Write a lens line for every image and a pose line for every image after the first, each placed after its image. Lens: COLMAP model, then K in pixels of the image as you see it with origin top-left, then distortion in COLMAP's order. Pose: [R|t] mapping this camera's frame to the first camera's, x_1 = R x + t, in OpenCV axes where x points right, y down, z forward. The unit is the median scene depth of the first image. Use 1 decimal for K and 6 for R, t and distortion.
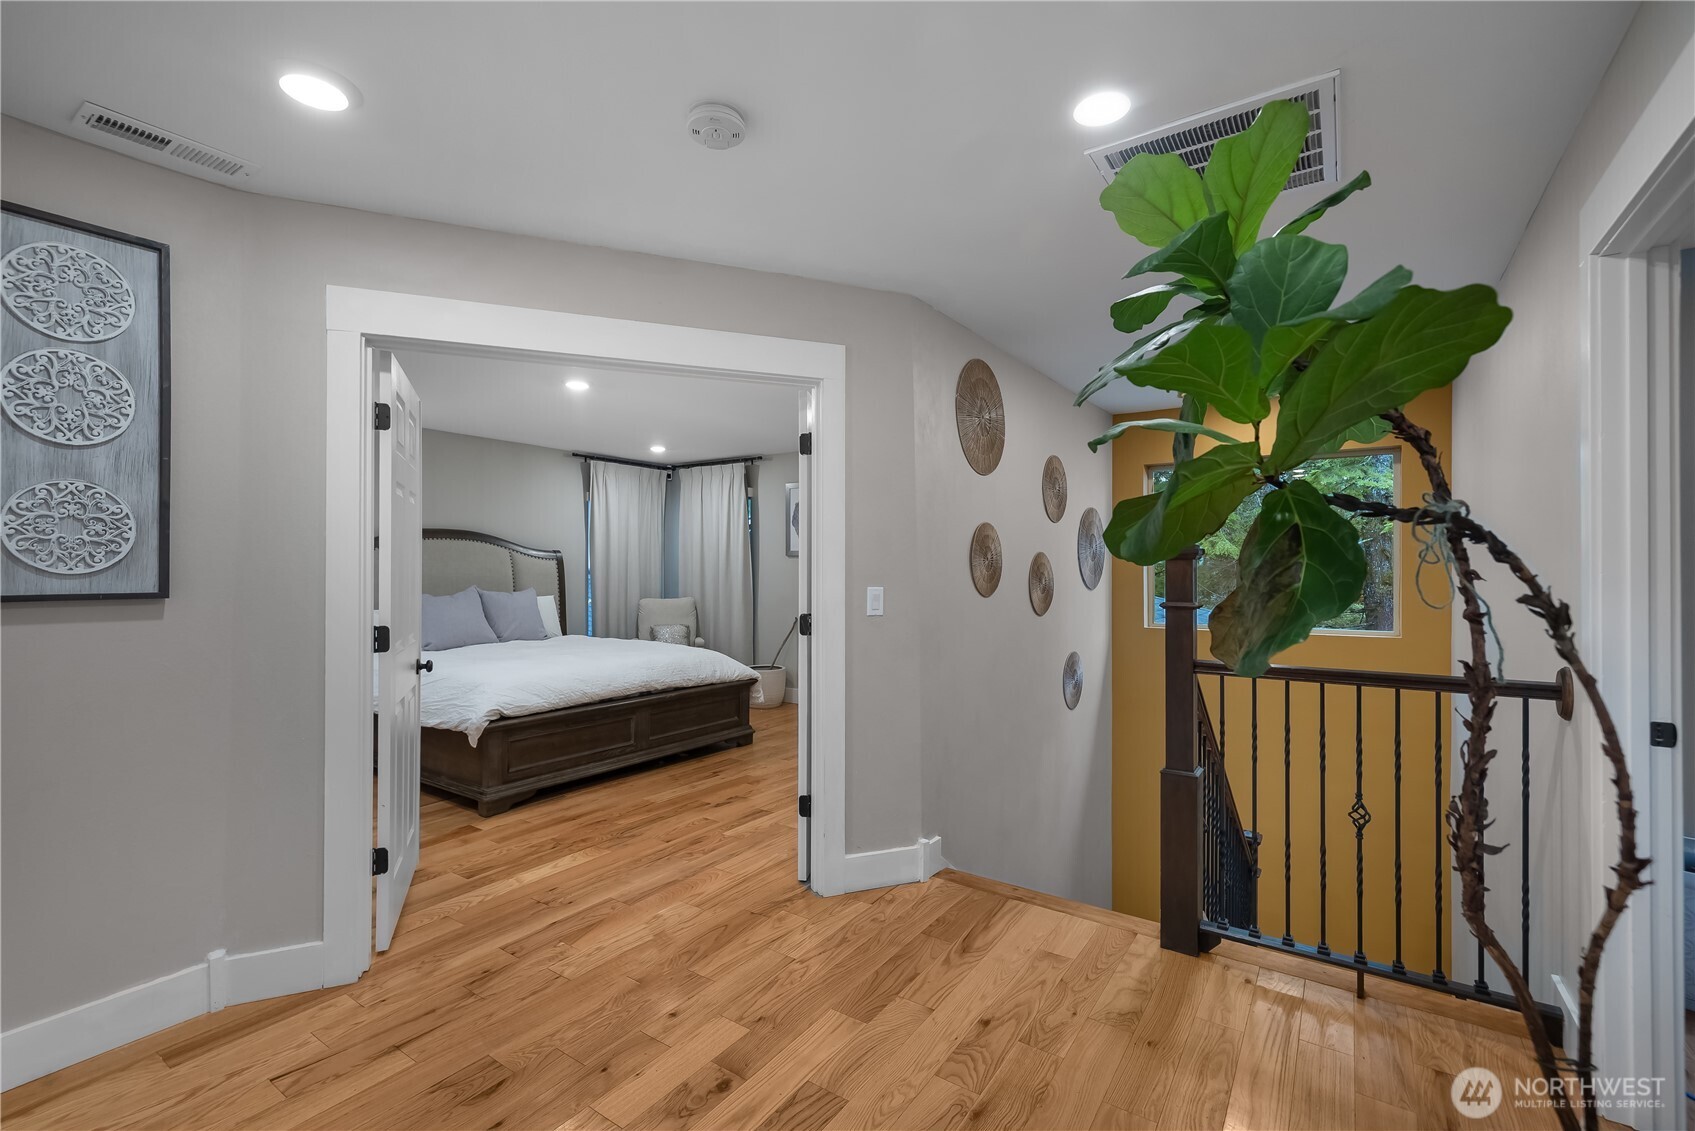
lens RADIAL K [[730.2, 0, 842.0], [0, 730.2, 562.4], [0, 0, 1]] dist [0.003623, -0.000488]
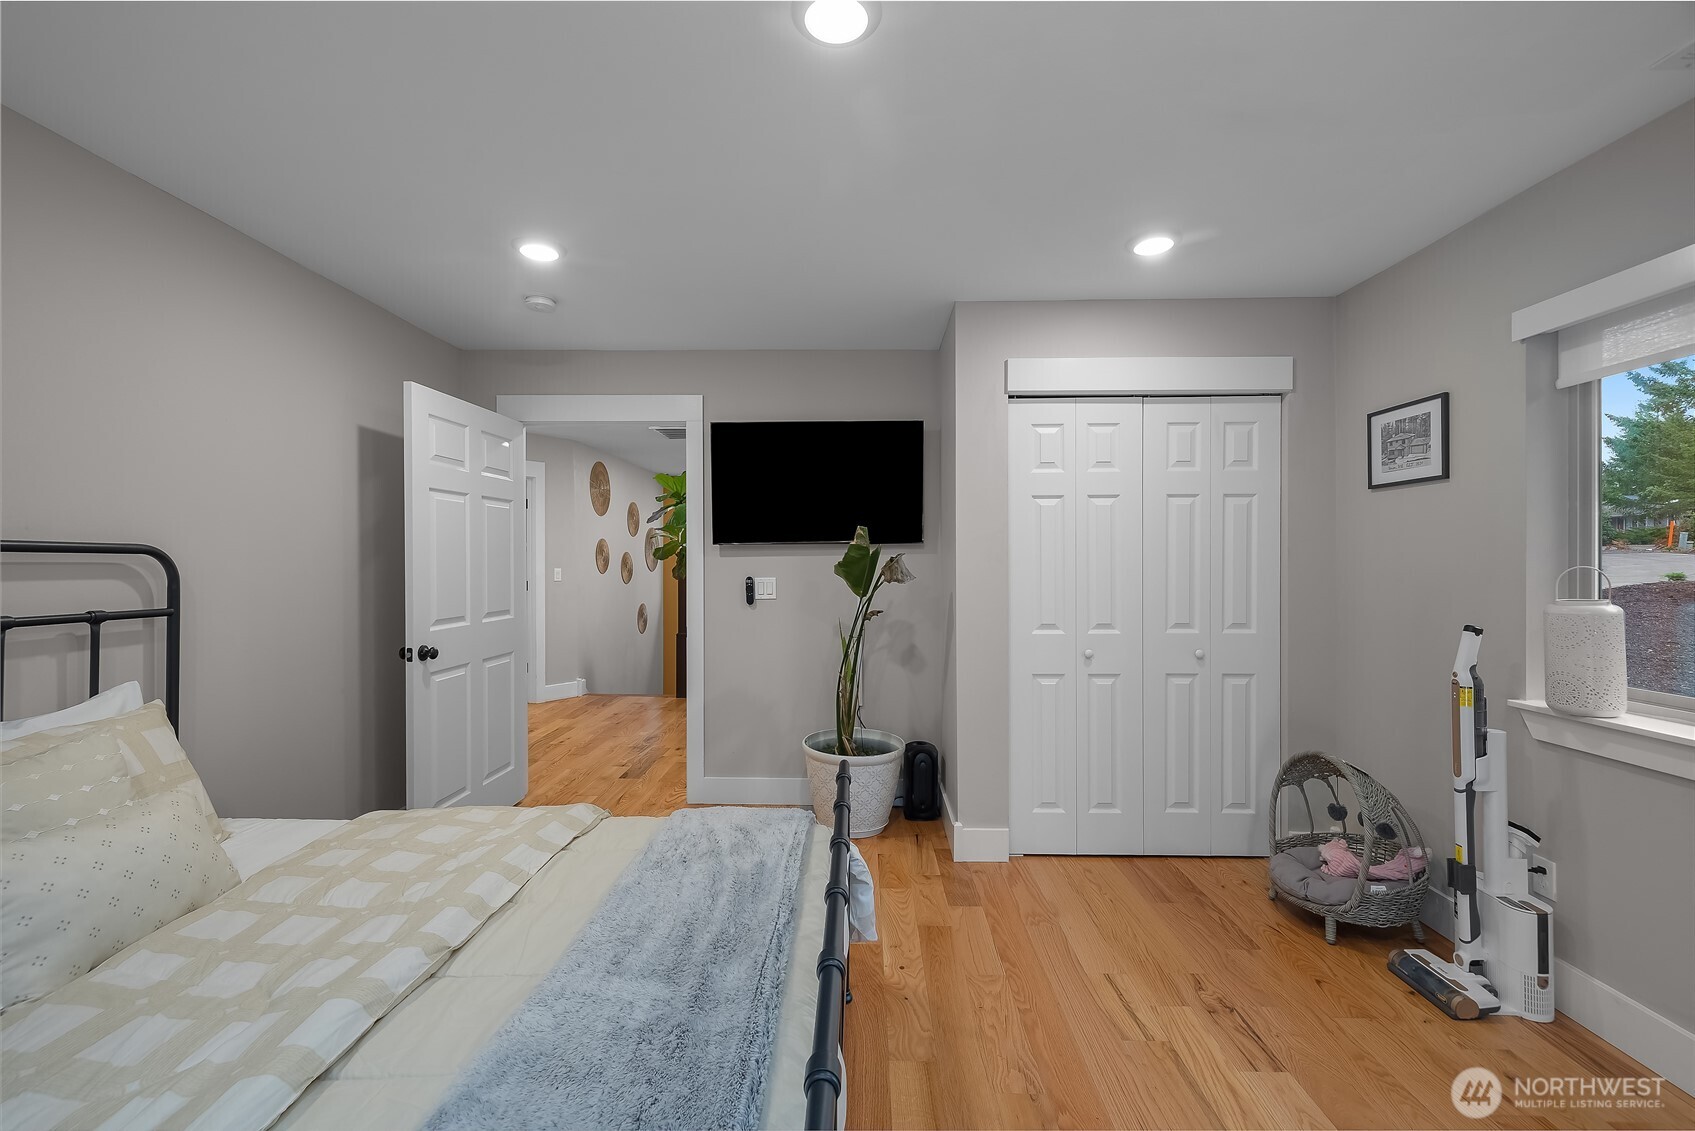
lens RADIAL K [[730.2, 0, 842.0], [0, 730.2, 562.4], [0, 0, 1]] dist [0.003623, -0.000488]
pose [[0.838318, -0.003284, 0.545171, -0.370182], [-0.002778, 0.999943, 0.010295, -0.008735], [-0.545174, -0.010145, 0.838262, -1.135644]]
